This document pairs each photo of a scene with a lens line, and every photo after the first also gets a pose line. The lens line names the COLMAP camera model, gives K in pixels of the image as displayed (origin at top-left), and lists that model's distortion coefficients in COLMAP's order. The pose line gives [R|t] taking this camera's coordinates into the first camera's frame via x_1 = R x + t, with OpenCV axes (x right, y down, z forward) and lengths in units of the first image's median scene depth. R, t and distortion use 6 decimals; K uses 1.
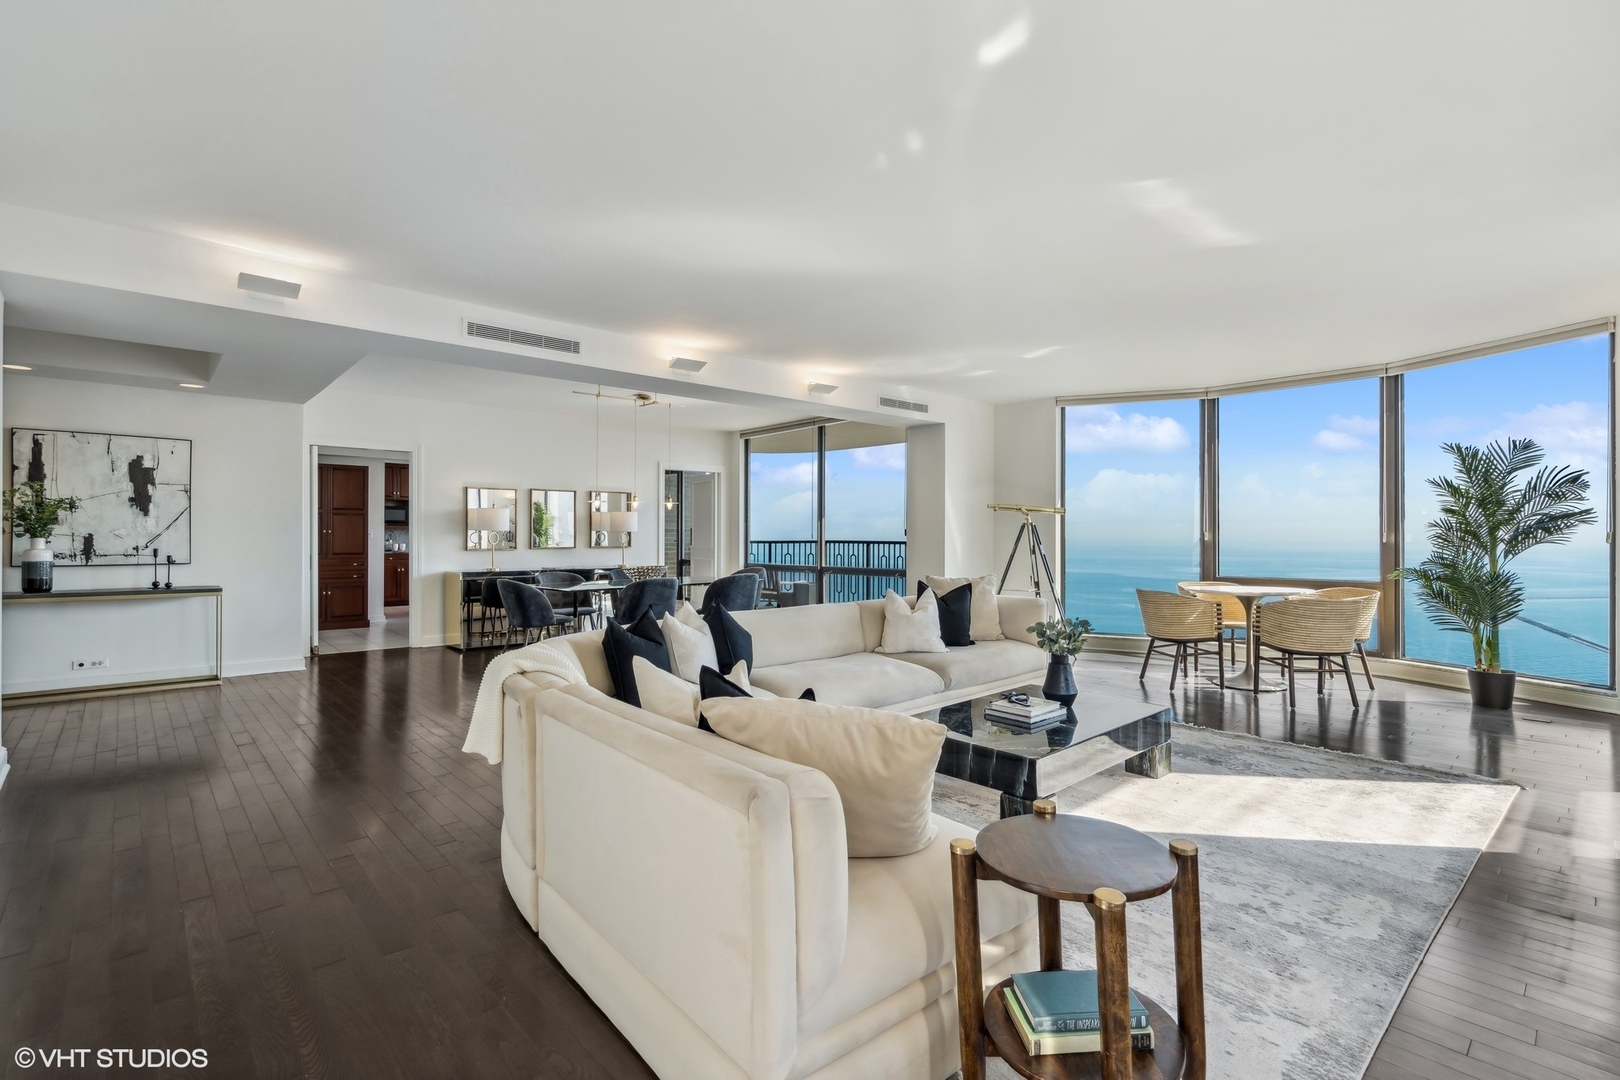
lens RADIAL K [[751.9, 0, 810.7], [0, 751.9, 531.1], [0, 0, 1]] dist [-0.012679, 0.001309]
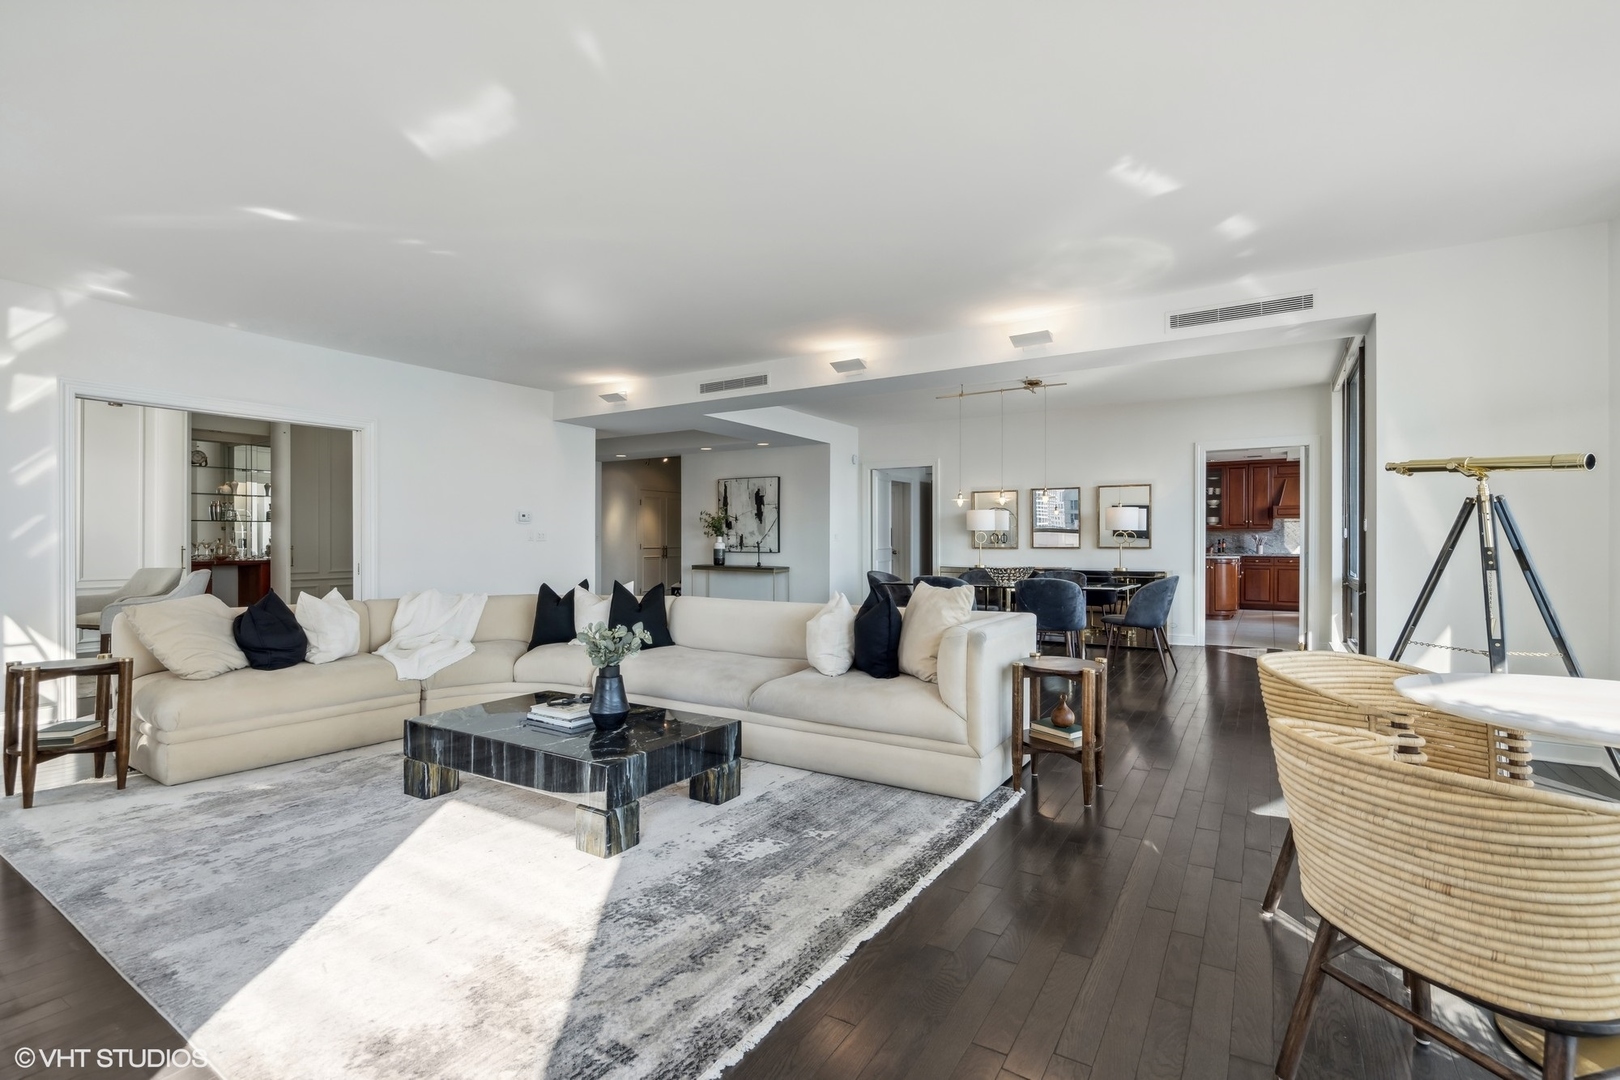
lens RADIAL K [[751.9, 0, 801.4], [0, 751.9, 528.0], [0, 0, 1]] dist [-0.012679, 0.001309]
pose [[0.256625, -0.016384, -0.966372, 0.579650], [-0.000773, 0.999853, -0.017157, 0.013520], [0.966511, 0.005150, 0.256574, 0.478924]]
